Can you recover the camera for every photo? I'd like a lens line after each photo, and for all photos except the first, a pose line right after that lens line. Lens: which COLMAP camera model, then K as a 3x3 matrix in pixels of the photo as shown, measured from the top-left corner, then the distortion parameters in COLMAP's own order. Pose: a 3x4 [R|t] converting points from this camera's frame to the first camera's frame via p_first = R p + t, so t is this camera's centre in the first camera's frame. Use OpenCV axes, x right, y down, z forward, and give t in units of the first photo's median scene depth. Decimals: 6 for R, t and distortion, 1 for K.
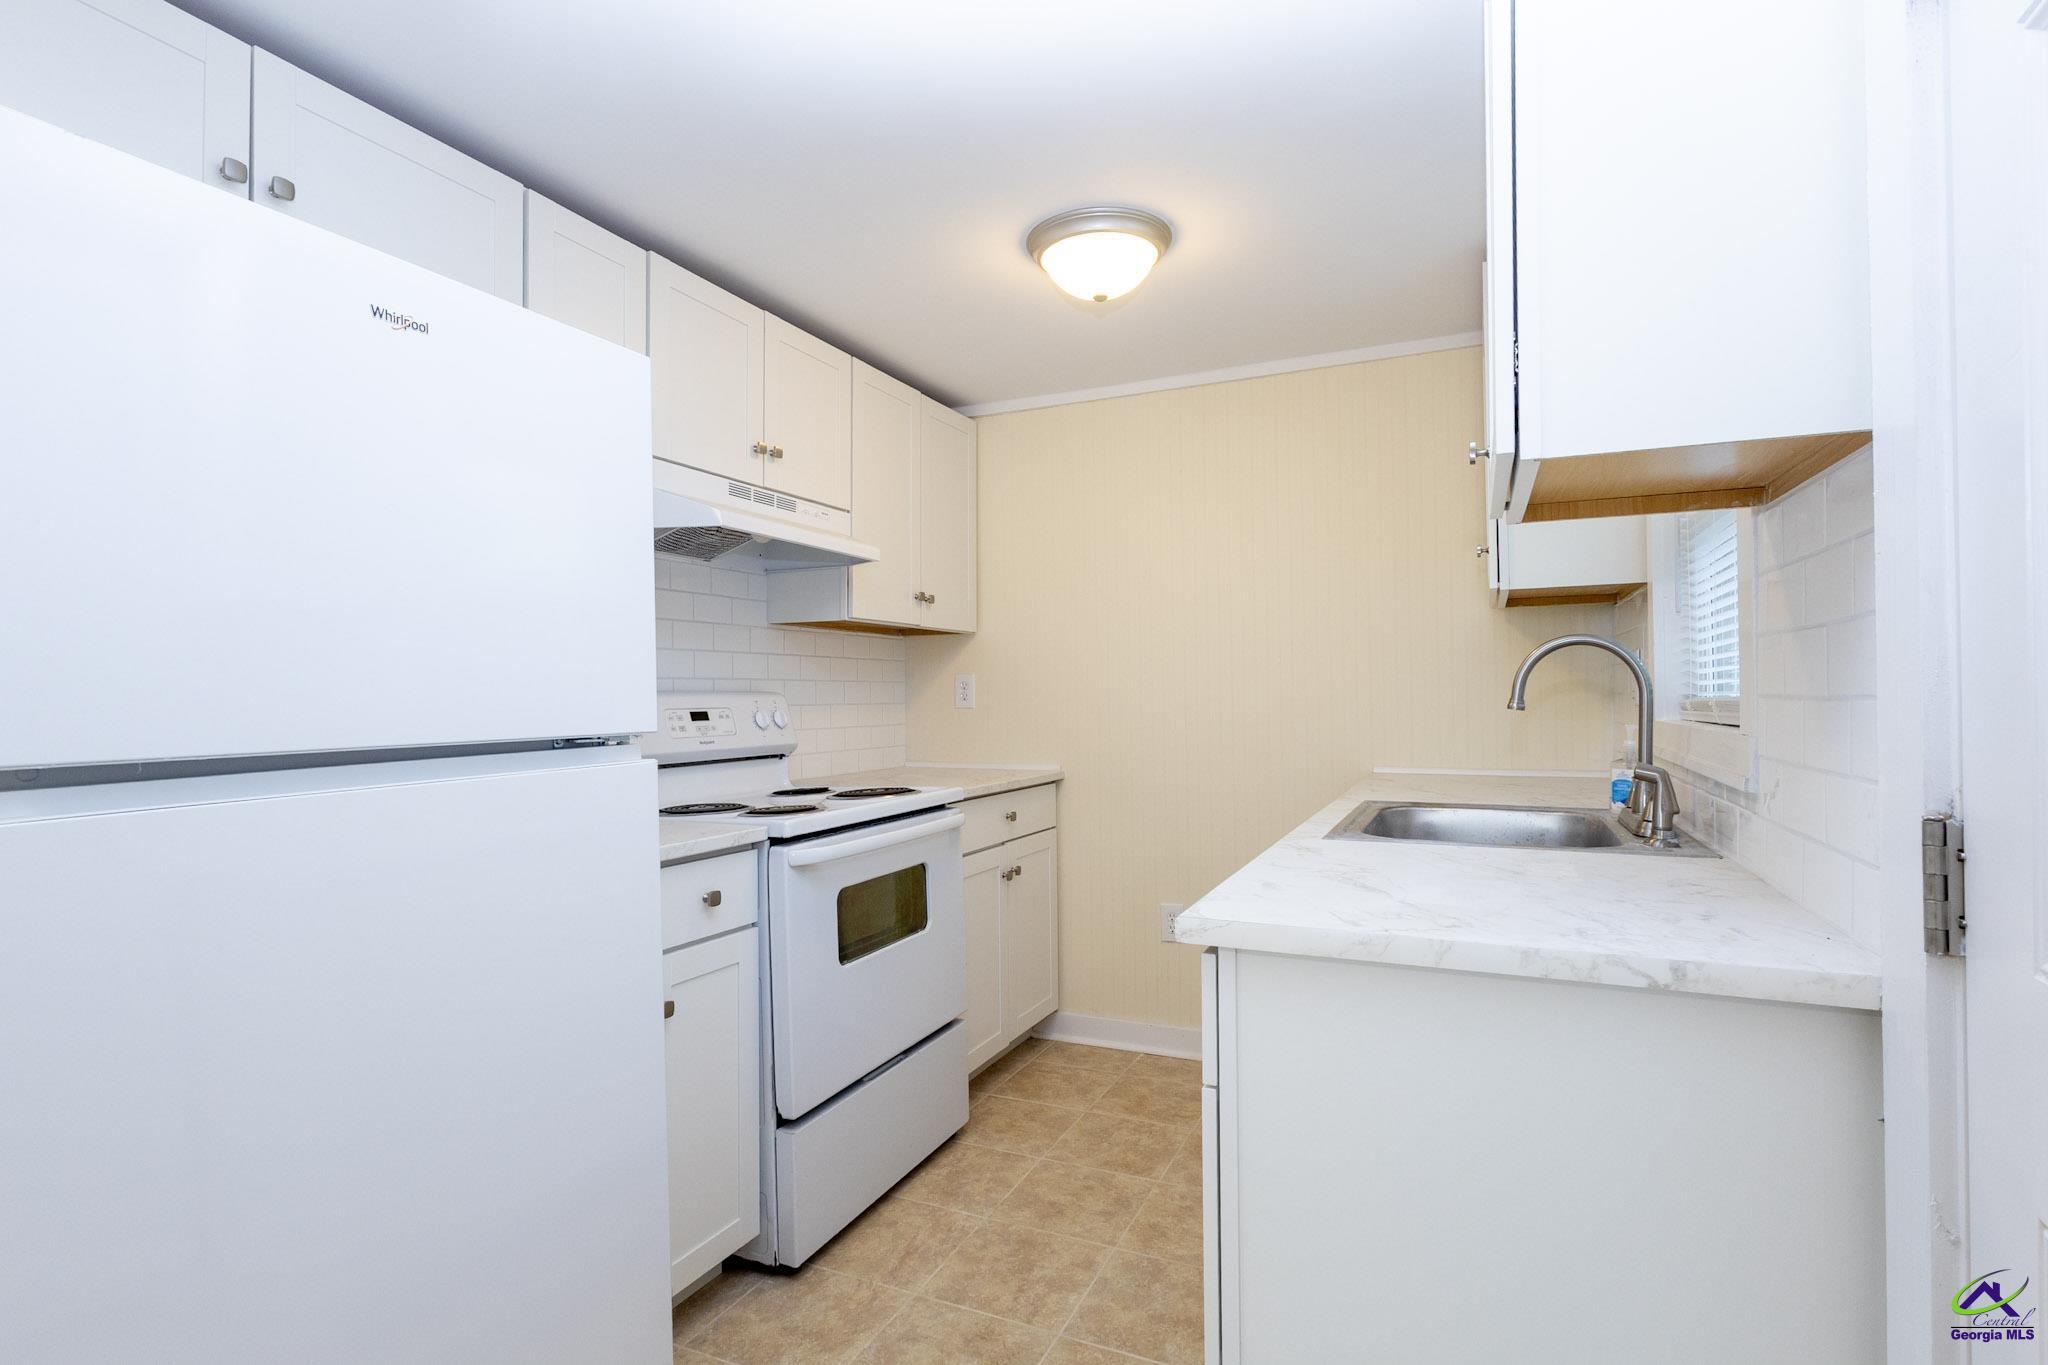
lens RADIAL K [[988.0, 0, 1021.0], [0, 988.0, 688.0], [0, 0, 1]] dist [-0.008234, 0.001092]
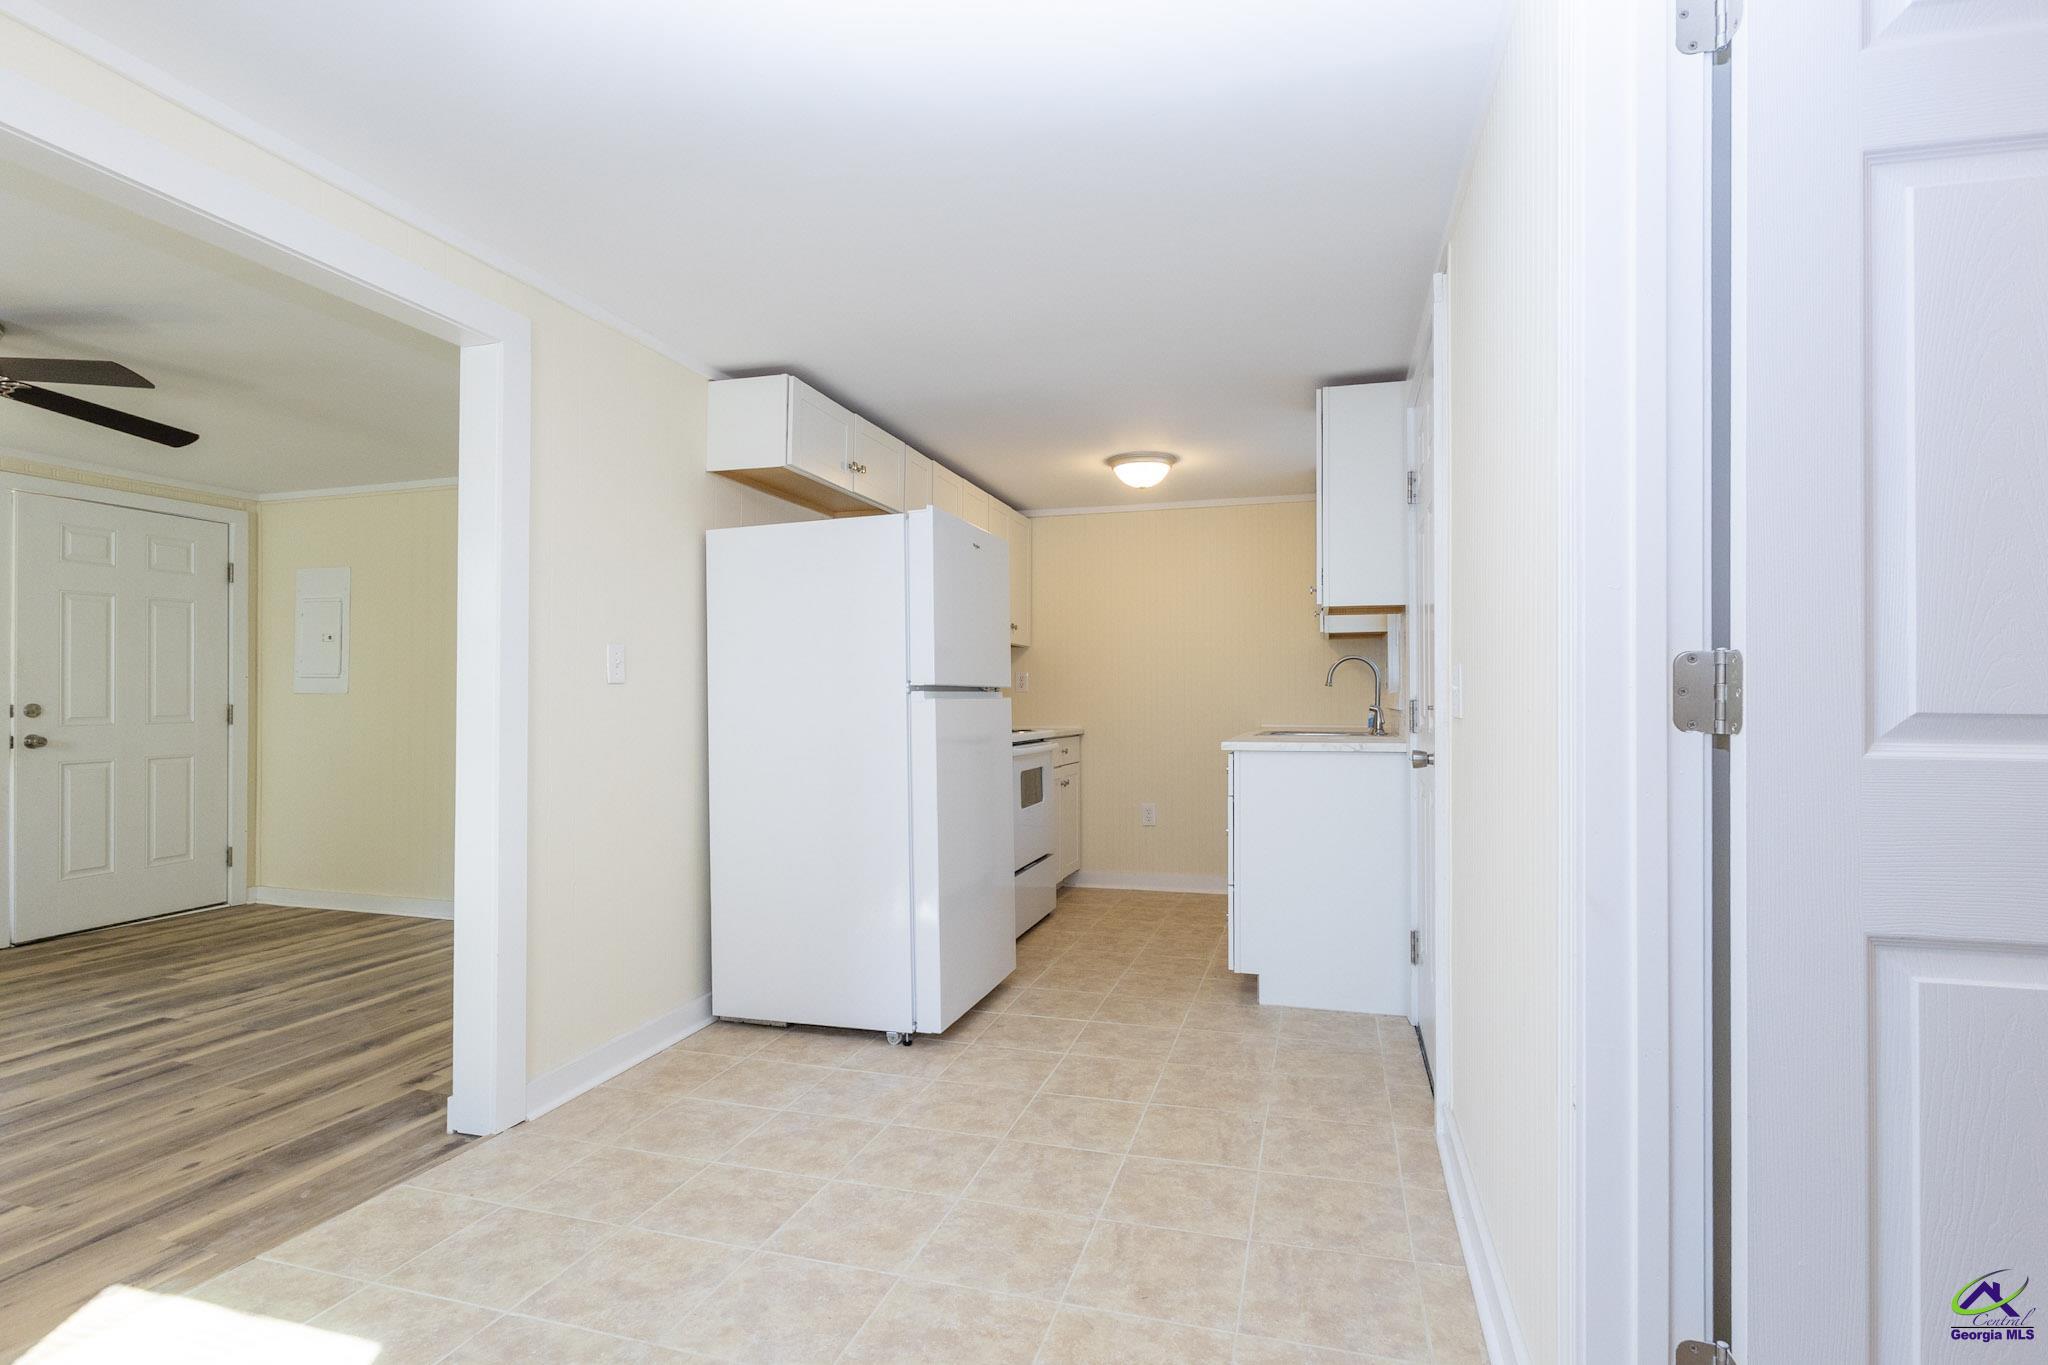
lens RADIAL K [[988.0, 0, 1037.5], [0, 988.0, 685.2], [0, 0, 1]] dist [-0.008234, 0.001092]
pose [[0.987895, 0.011728, 0.154678, -0.386454], [-0.009681, 0.999855, -0.013980, 0.043152], [-0.154820, 0.012313, 0.987866, -0.863573]]
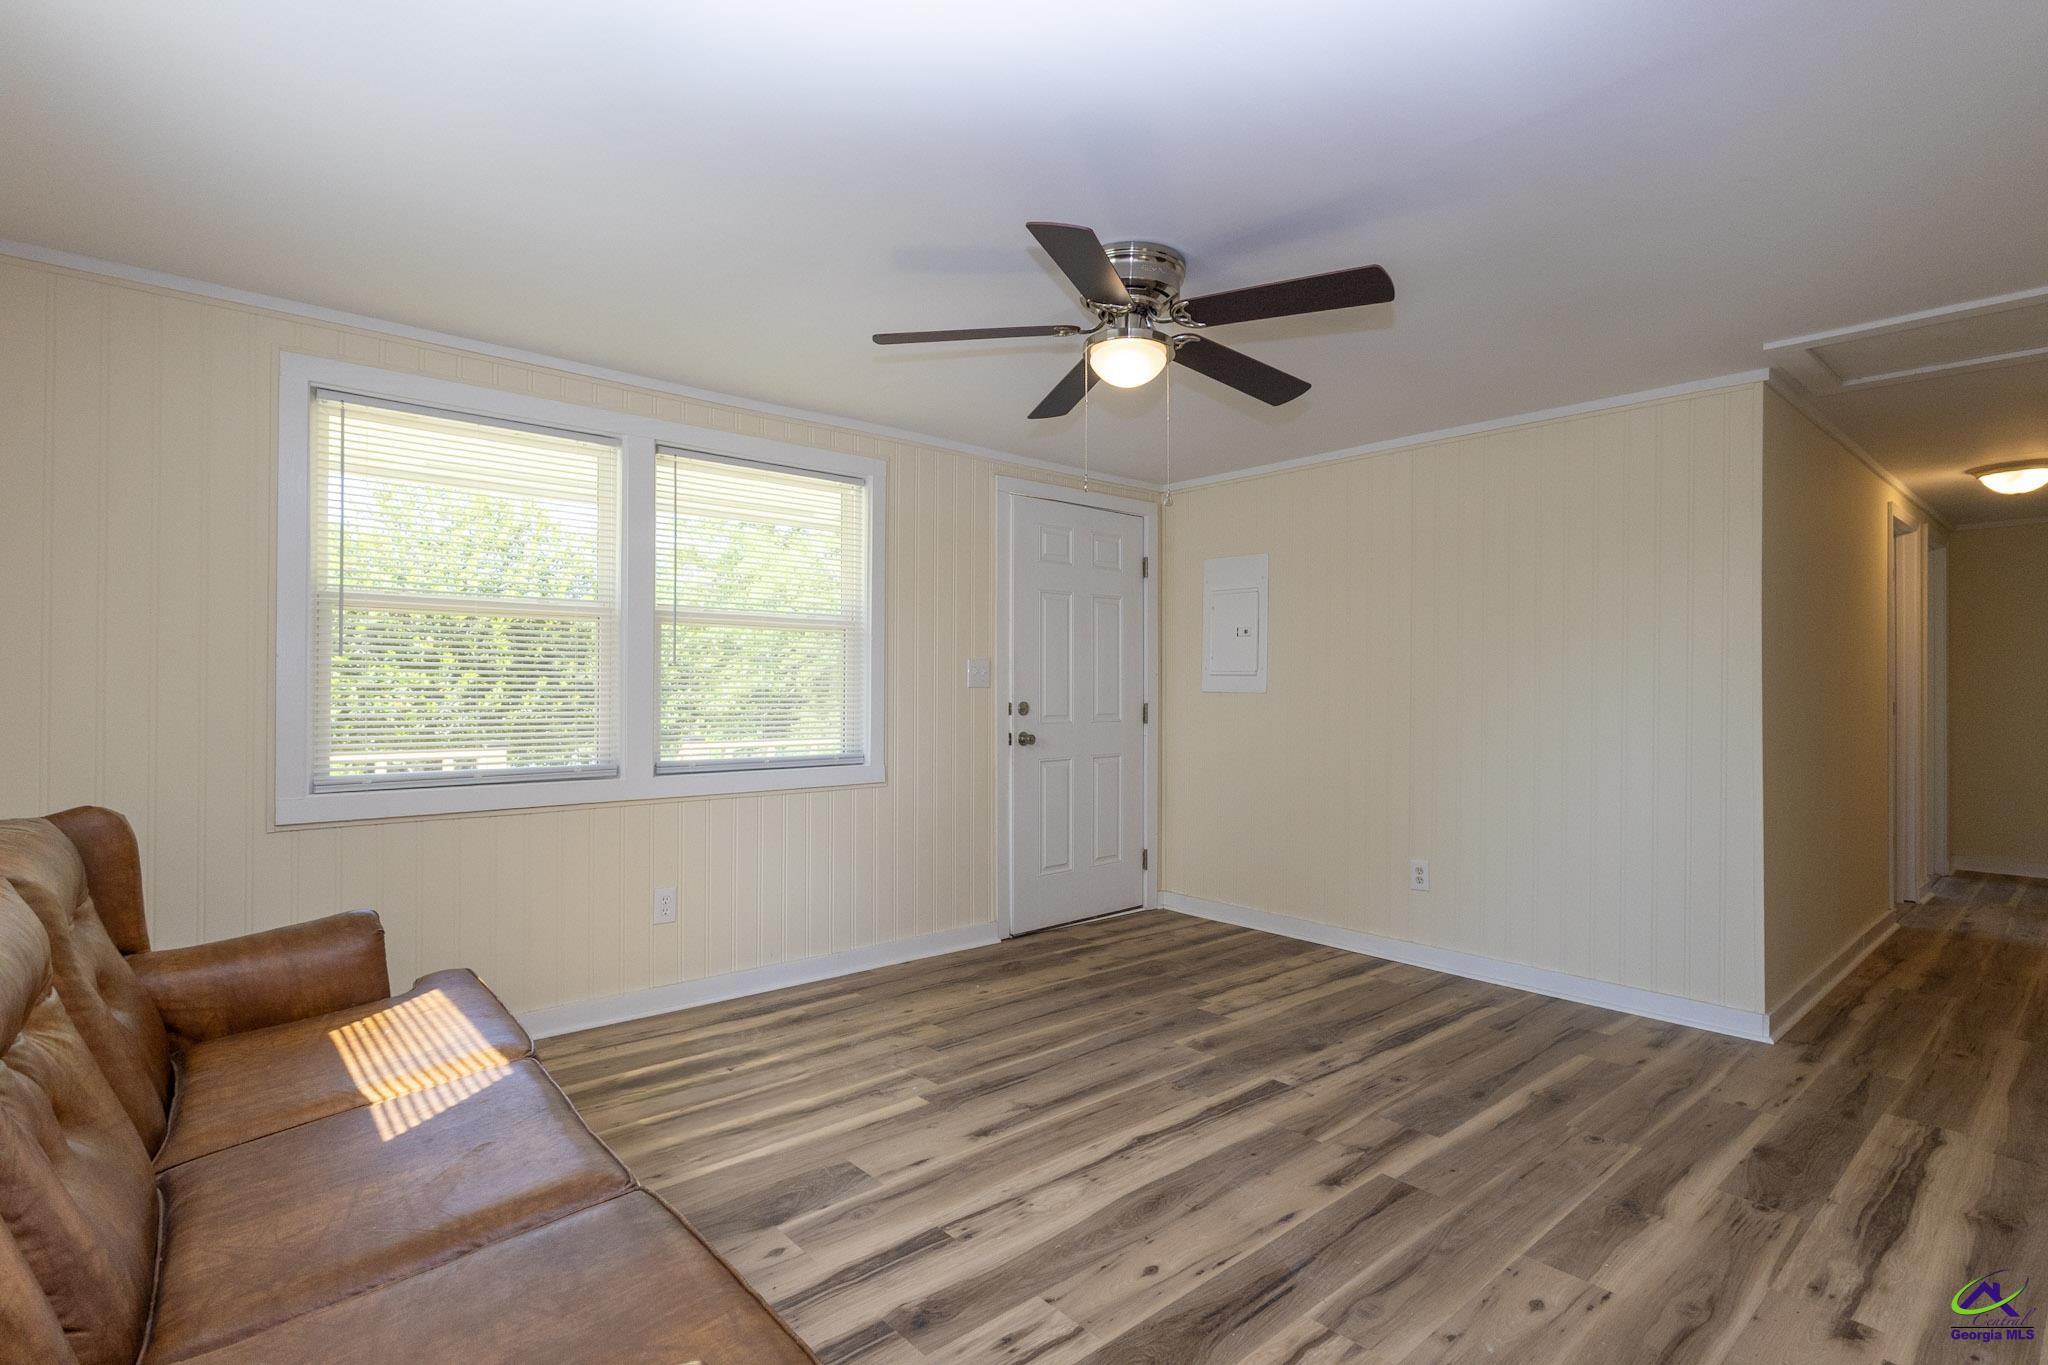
lens RADIAL K [[988.0, 0, 1021.6], [0, 988.0, 686.8], [0, 0, 1]] dist [-0.008234, 0.001092]
pose [[0.917221, 0.015716, -0.398069, -0.536532], [-0.016739, 0.999859, 0.000906, 0.042599], [0.398027, 0.005833, 0.917355, -0.795944]]
